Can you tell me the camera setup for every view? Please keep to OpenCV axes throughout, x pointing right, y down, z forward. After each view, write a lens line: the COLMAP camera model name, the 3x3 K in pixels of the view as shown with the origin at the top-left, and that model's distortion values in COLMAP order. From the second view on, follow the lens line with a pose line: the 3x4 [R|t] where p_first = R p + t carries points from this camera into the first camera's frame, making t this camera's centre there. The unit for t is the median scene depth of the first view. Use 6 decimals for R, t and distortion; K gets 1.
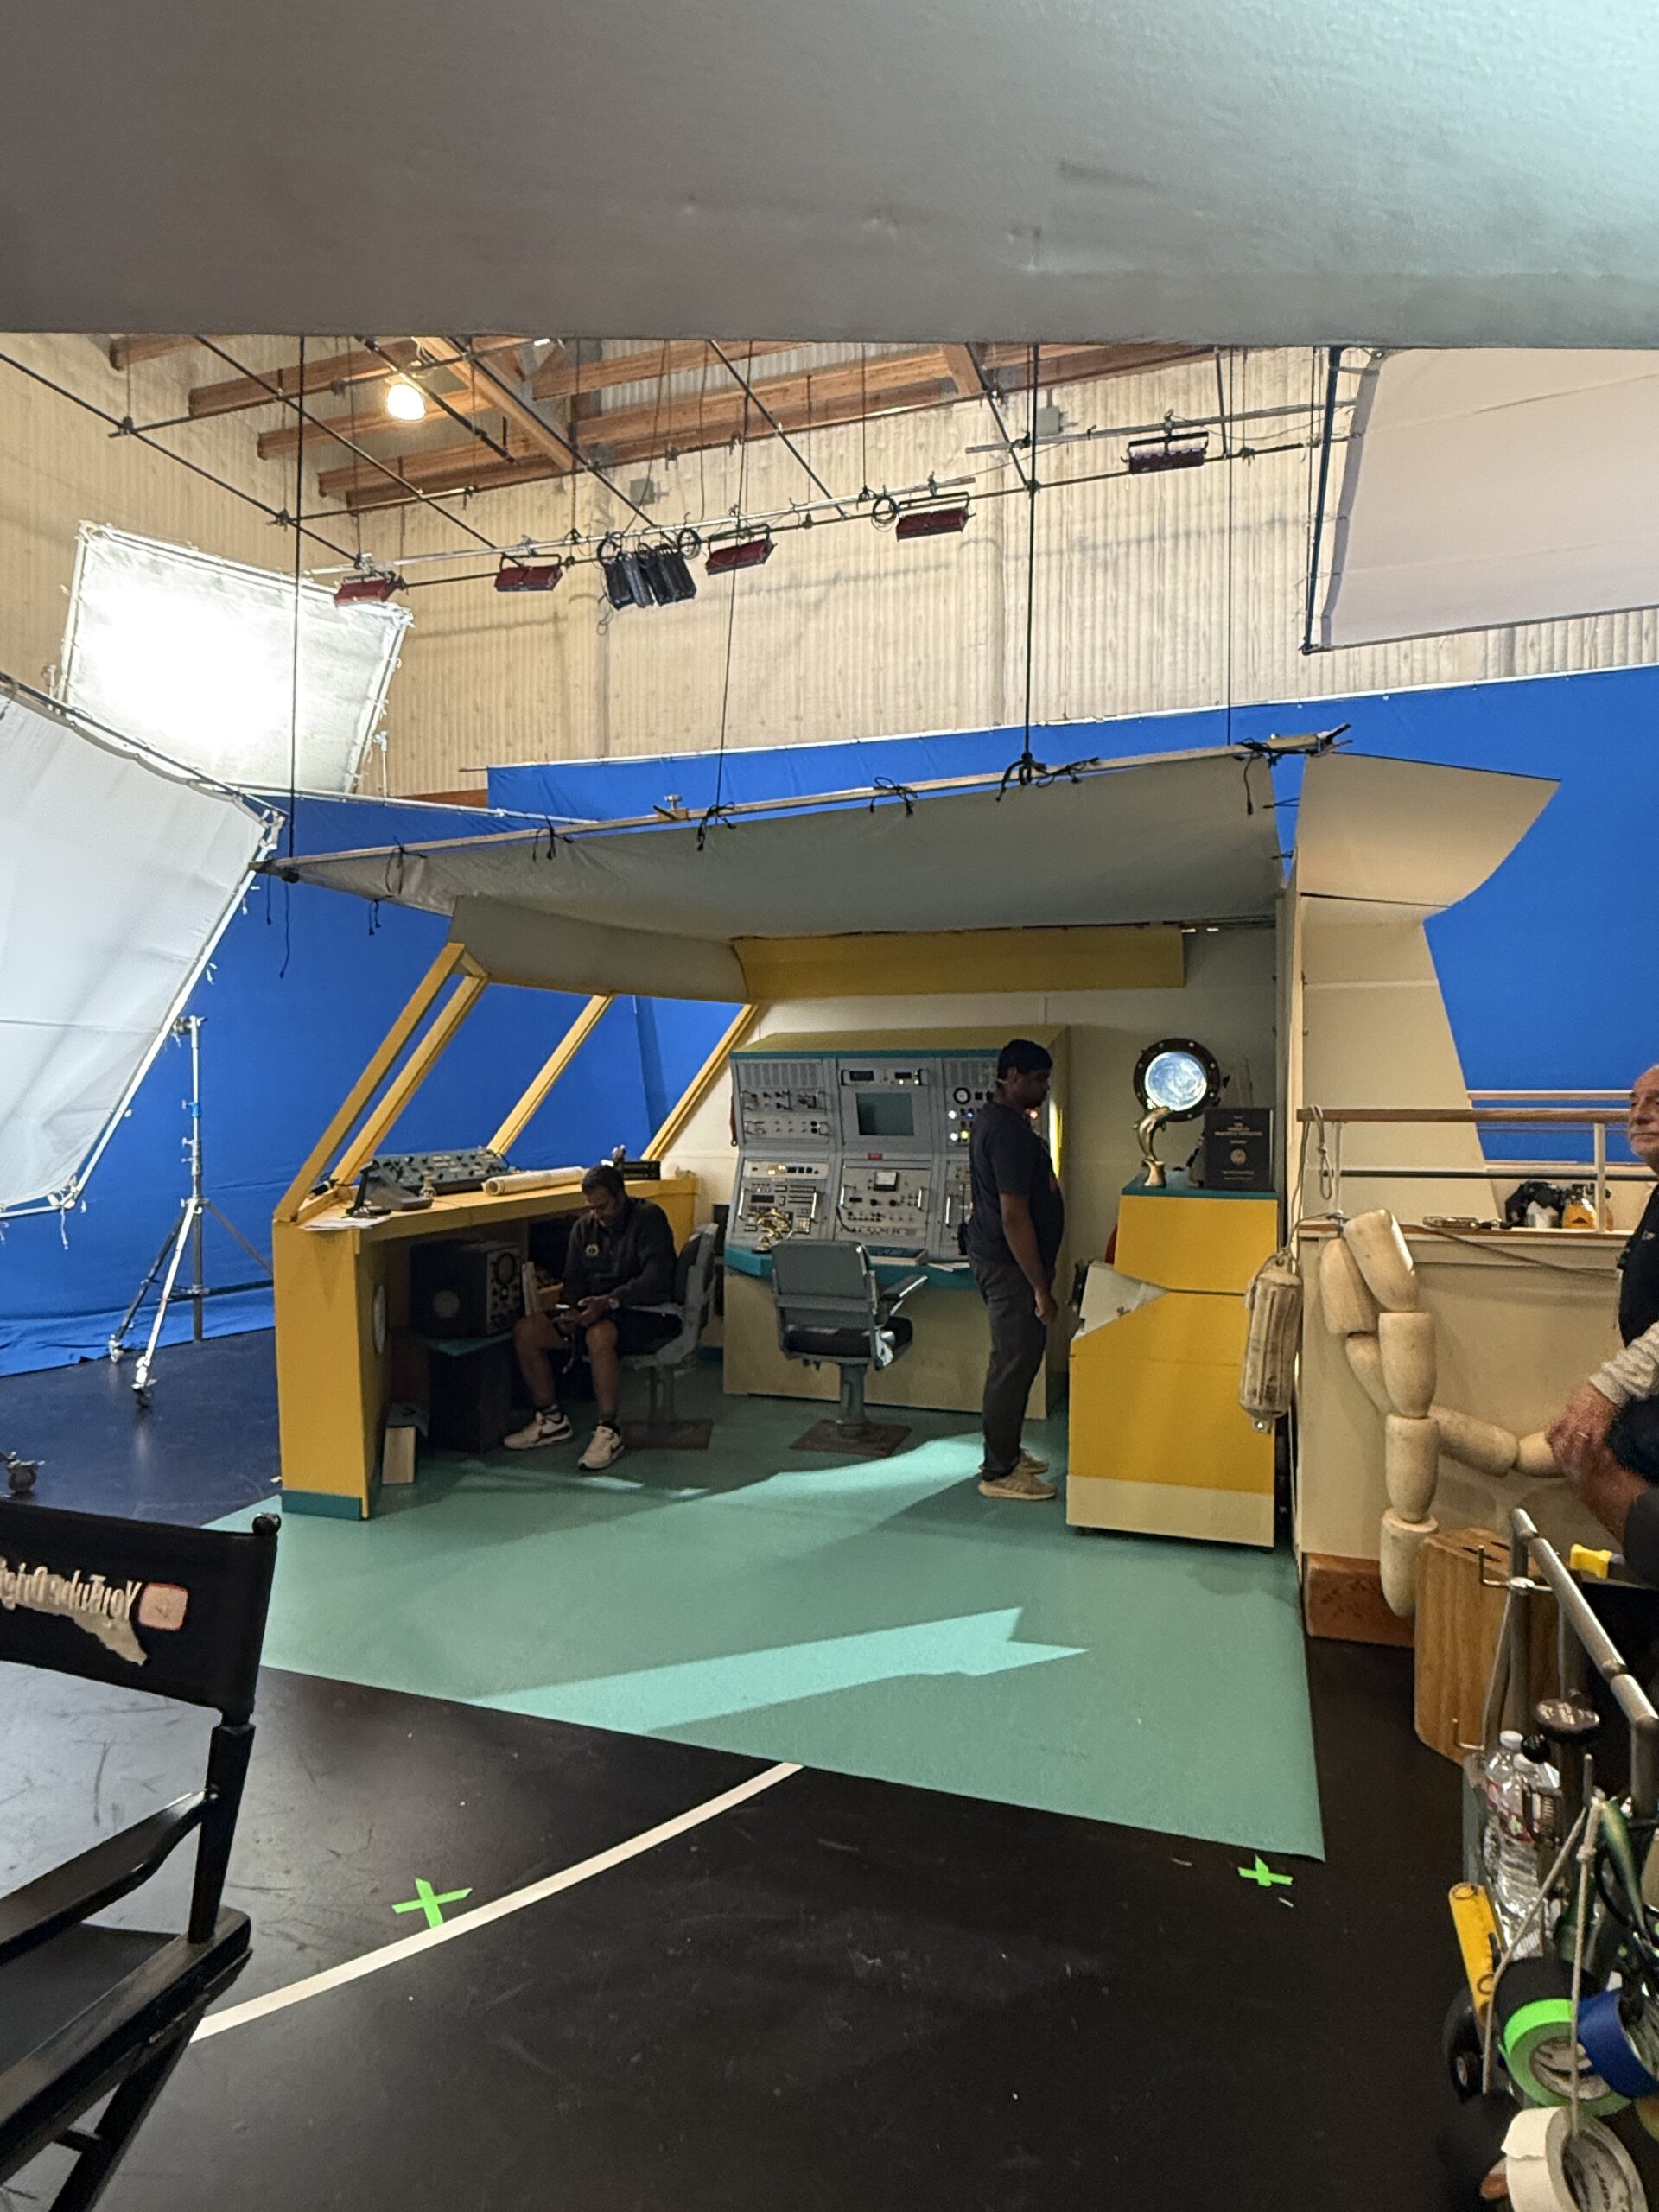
lens RADIAL K [[1288.6, 0, 827.5], [0, 1288.6, 1104.3], [0, 0, 1]] dist [-0.000386, -0.000002]
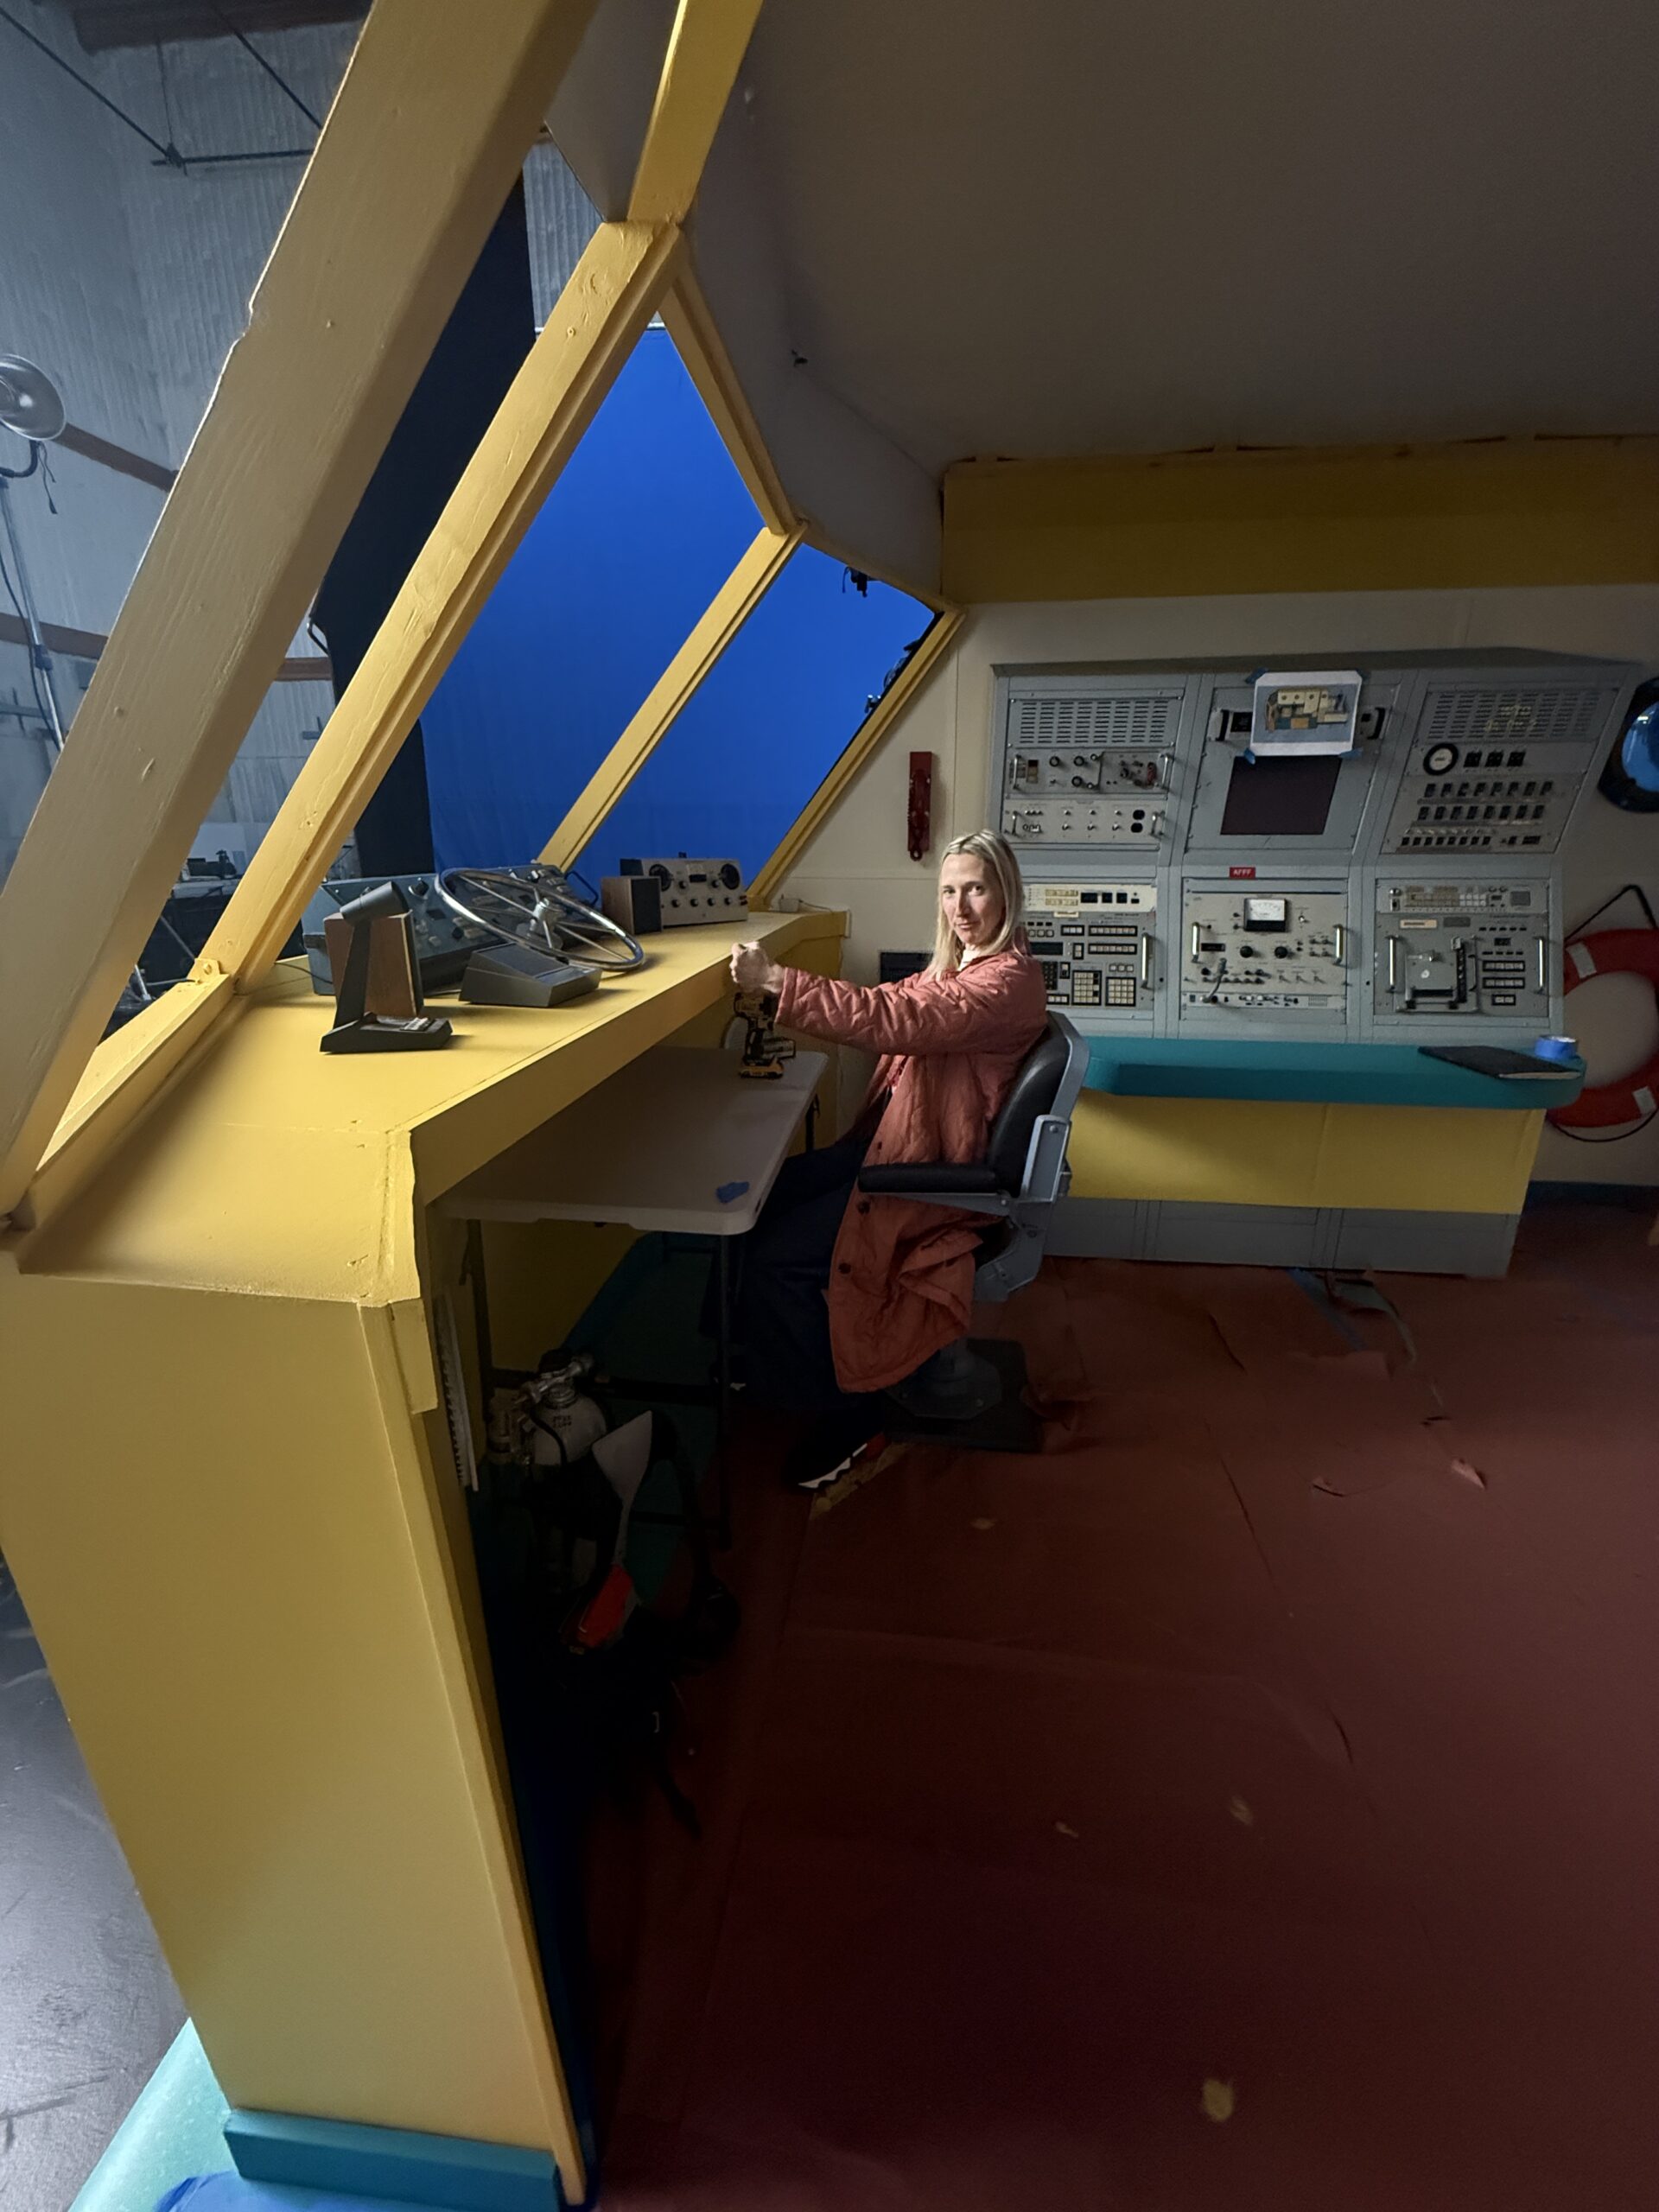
lens RADIAL K [[885.9, 0, 831.6], [0, 885.9, 1104.2], [0, 0, 1]] dist [0.002929, 0.000121]
pose [[0.974008, -0.063842, 0.217329, -0.241698], [0.000474, 0.960031, 0.279893, 0.028420], [-0.226511, -0.272515, 0.935109, 0.628421]]
